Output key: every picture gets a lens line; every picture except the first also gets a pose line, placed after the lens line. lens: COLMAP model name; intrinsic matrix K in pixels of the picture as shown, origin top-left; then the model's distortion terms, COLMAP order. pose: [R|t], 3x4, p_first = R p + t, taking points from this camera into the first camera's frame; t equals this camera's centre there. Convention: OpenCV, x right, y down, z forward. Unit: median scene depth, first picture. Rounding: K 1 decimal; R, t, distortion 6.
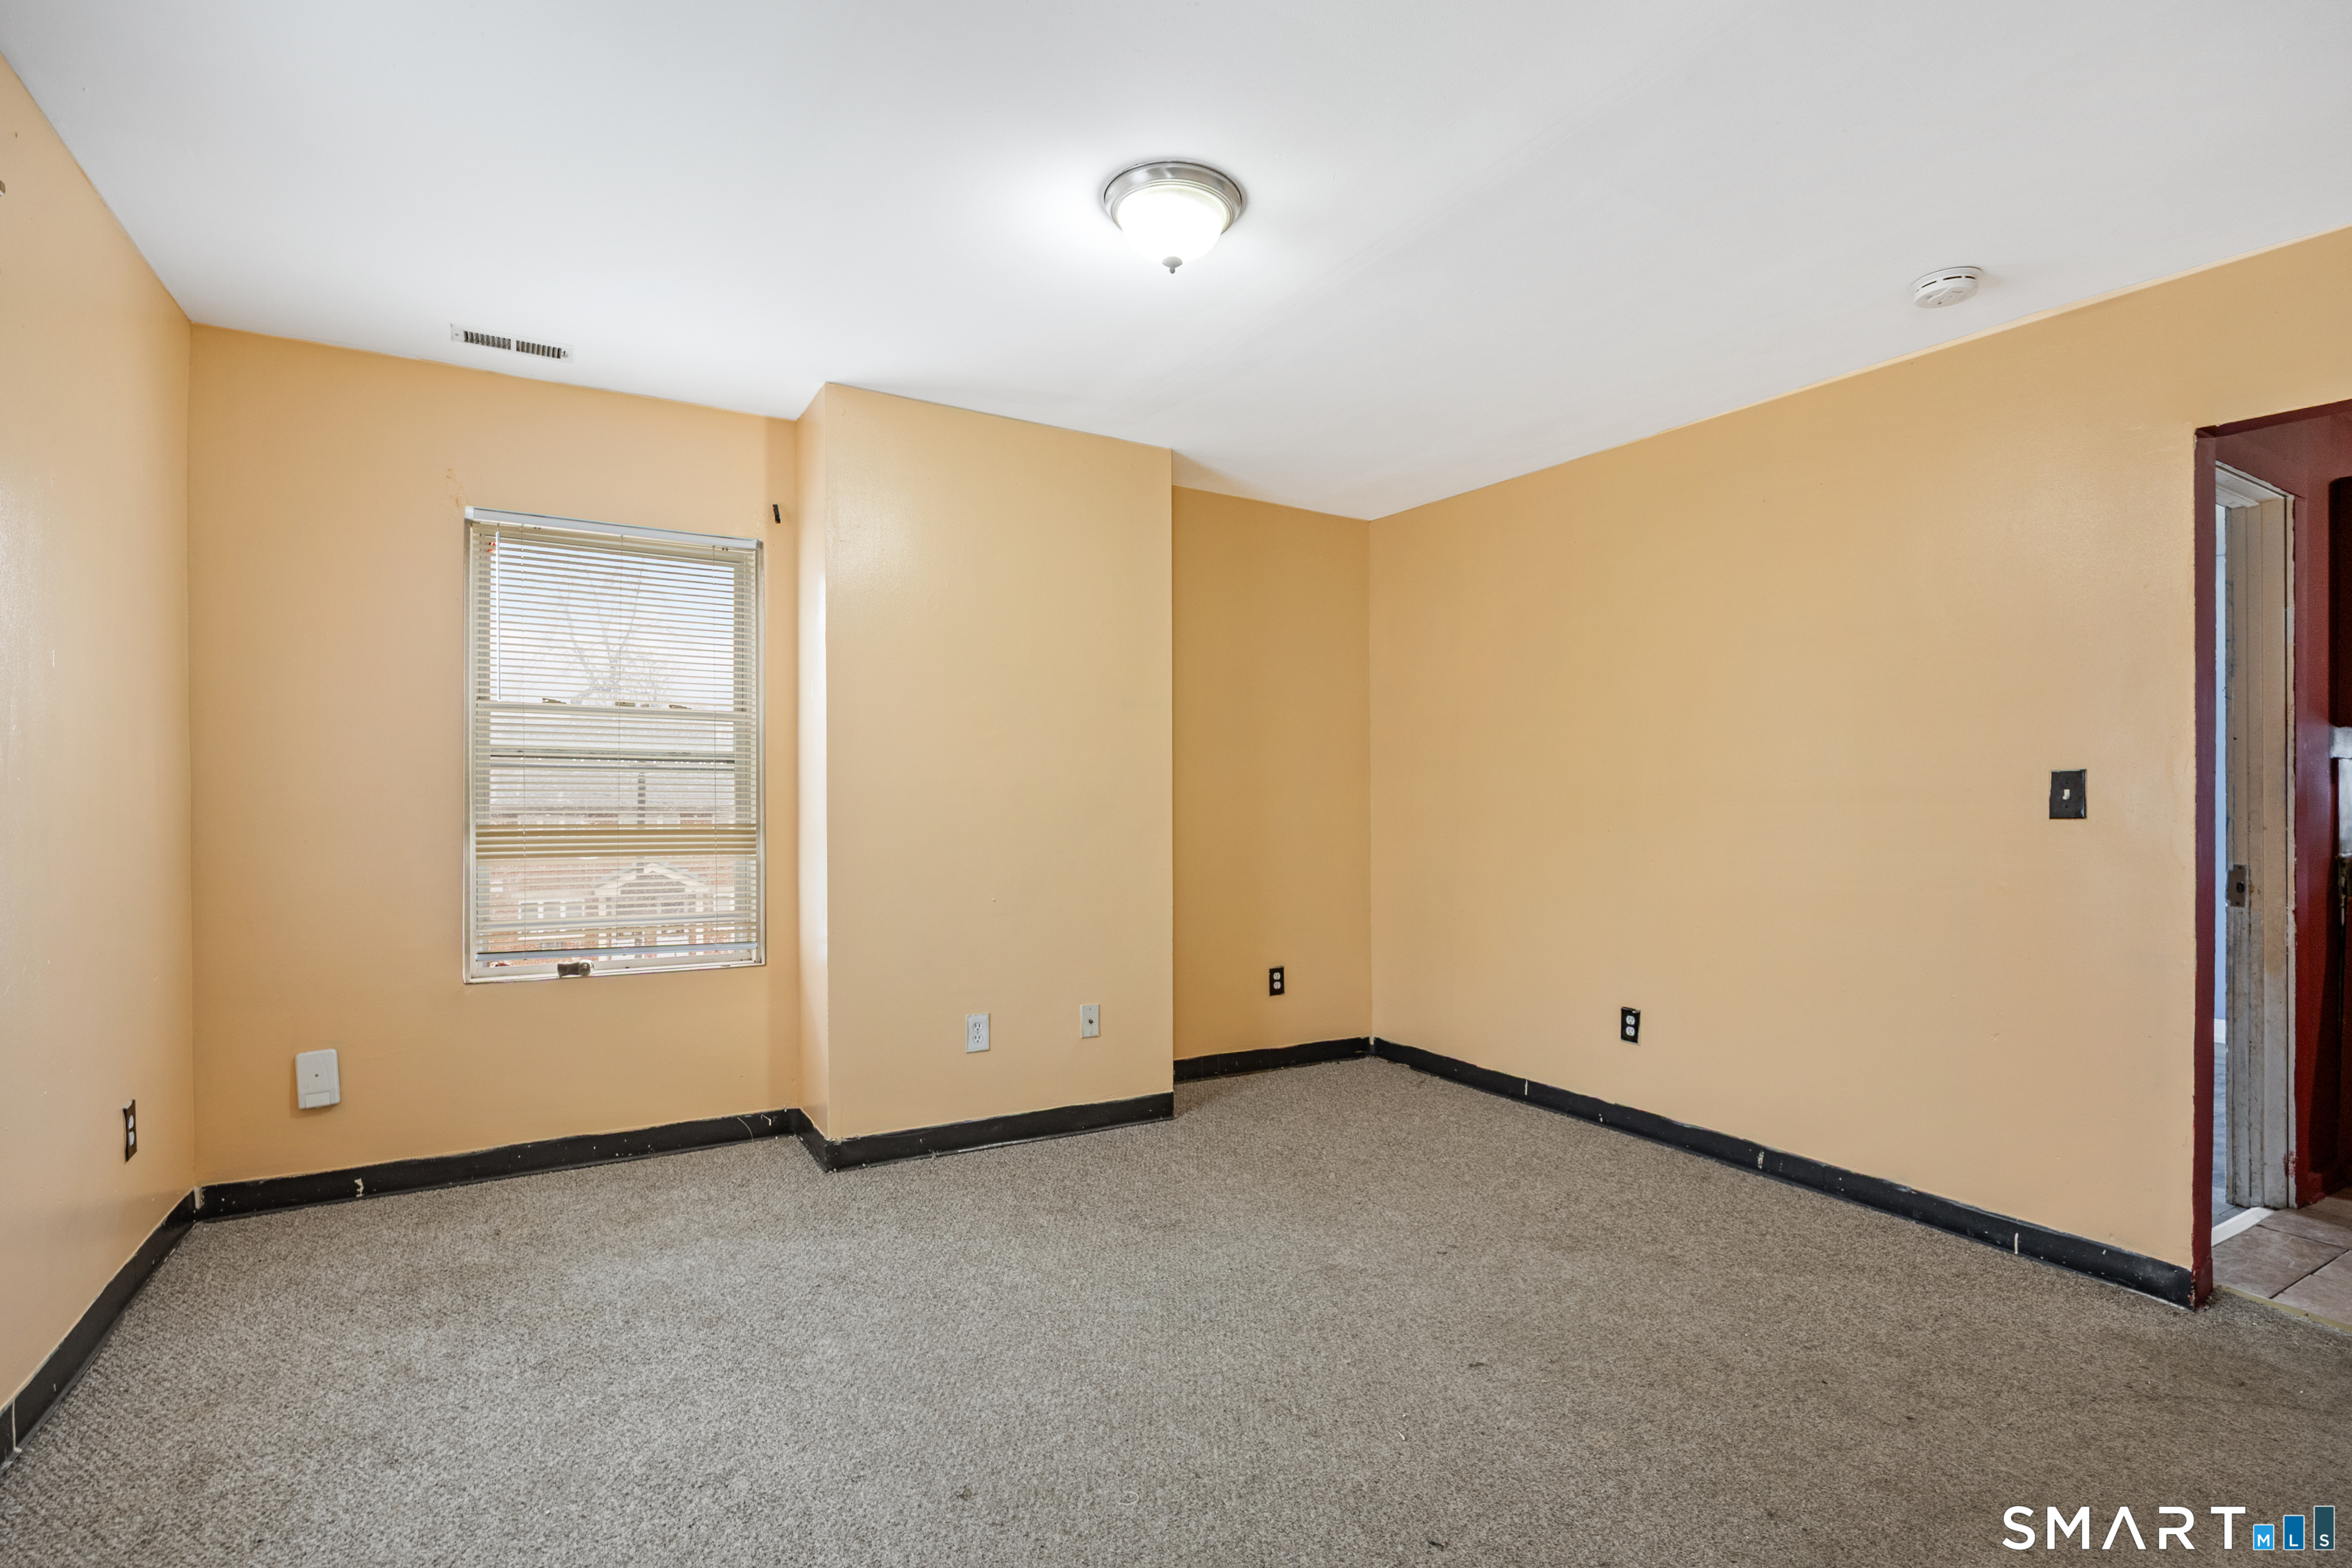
lens RADIAL K [[1096.1, 0, 1173.9], [0, 1096.1, 795.0], [0, 0, 1]] dist [-0.003262, 0.000375]
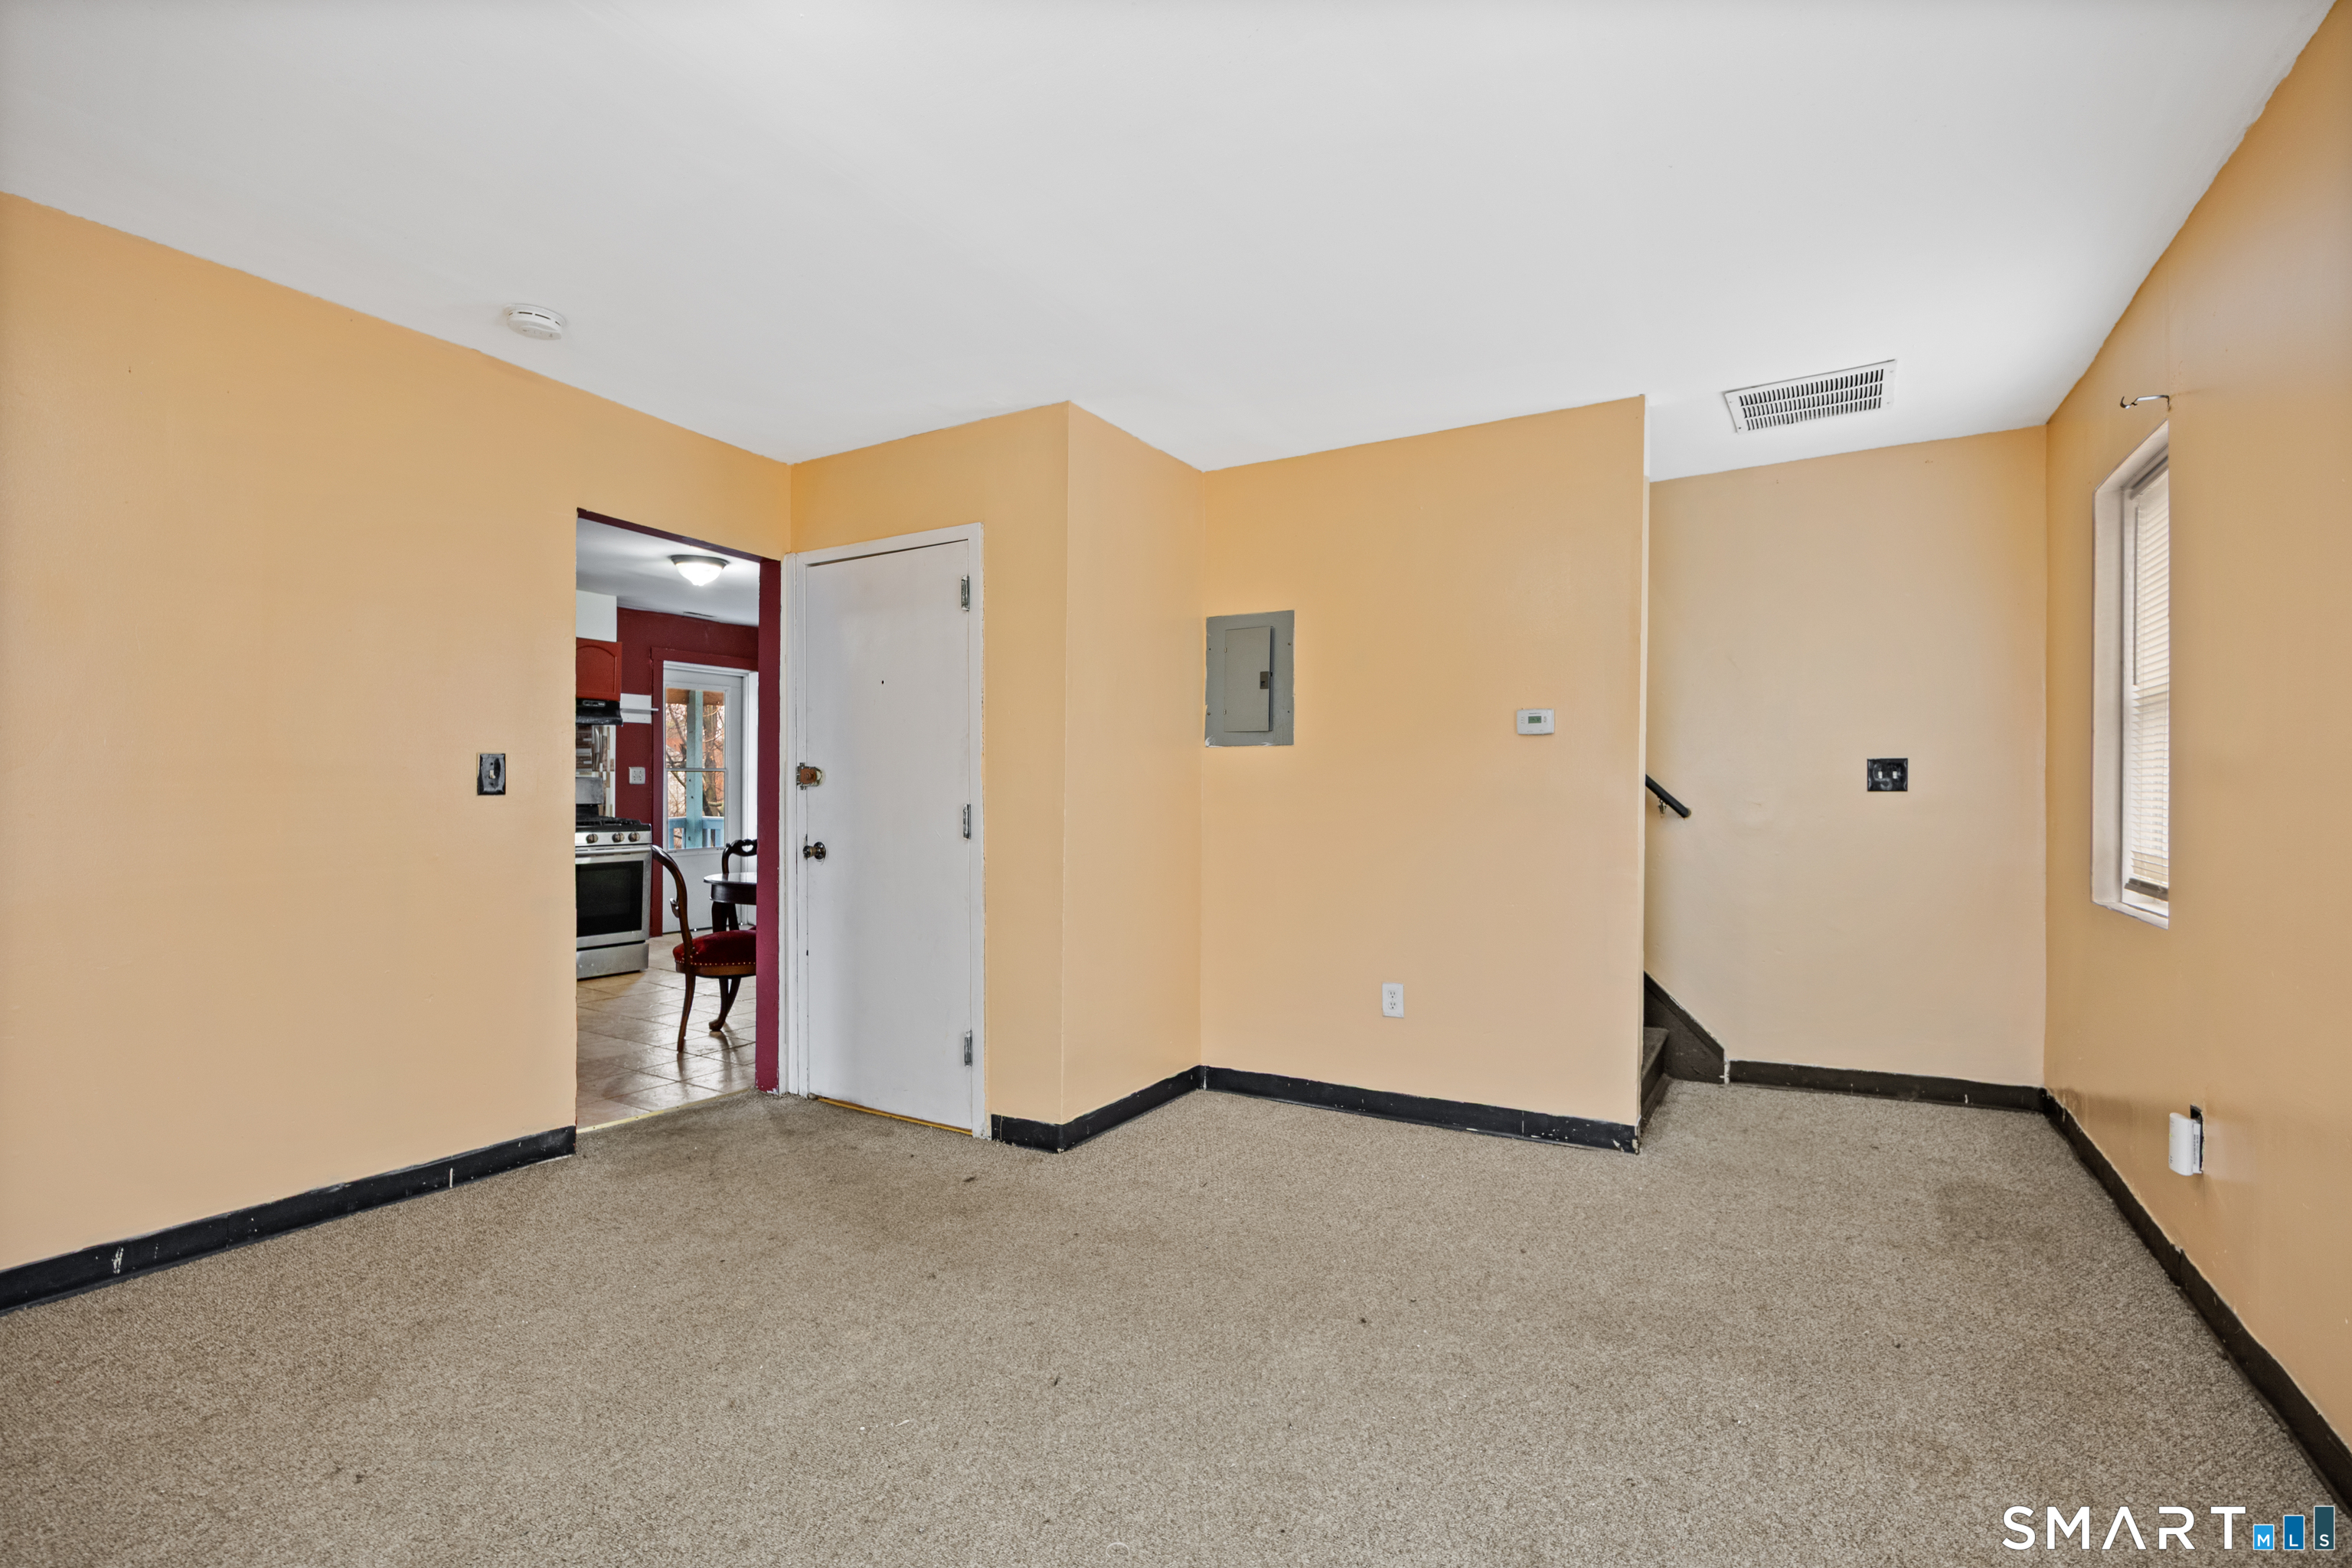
lens RADIAL K [[1096.1, 0, 1162.7], [0, 1096.1, 785.8], [0, 0, 1]] dist [-0.003262, 0.000375]
pose [[-0.461046, -0.010565, 0.887313, -0.487454], [-0.012143, 0.999911, 0.005596, -0.003523], [-0.887293, -0.008194, -0.461133, 0.779084]]
